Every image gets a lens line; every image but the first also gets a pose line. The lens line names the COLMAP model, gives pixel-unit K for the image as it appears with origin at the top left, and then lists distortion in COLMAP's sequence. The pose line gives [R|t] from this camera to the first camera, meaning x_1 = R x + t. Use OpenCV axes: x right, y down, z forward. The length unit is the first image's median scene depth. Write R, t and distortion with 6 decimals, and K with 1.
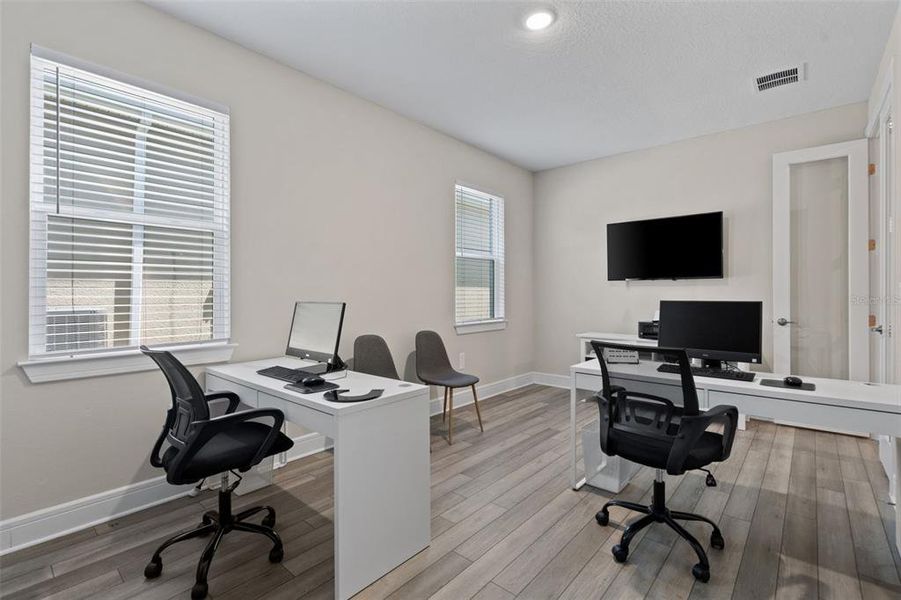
lens RADIAL K [[418.5, 0, 455.4], [0, 418.5, 297.7], [0, 0, 1]] dist [0.003067, -0.000009]
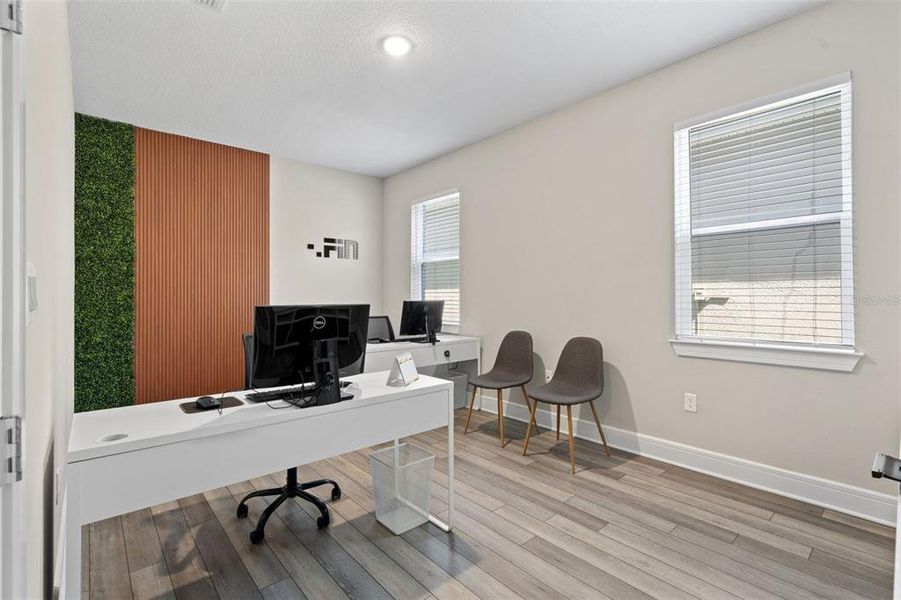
lens RADIAL K [[418.5, 0, 455.5], [0, 418.5, 298.6], [0, 0, 1]] dist [0.003067, -0.000009]
pose [[-0.151725, 0.001474, -0.988422, 0.892071], [0.000403, 0.999999, 0.001429, -0.006364], [0.988423, -0.000181, -0.151726, 0.929614]]
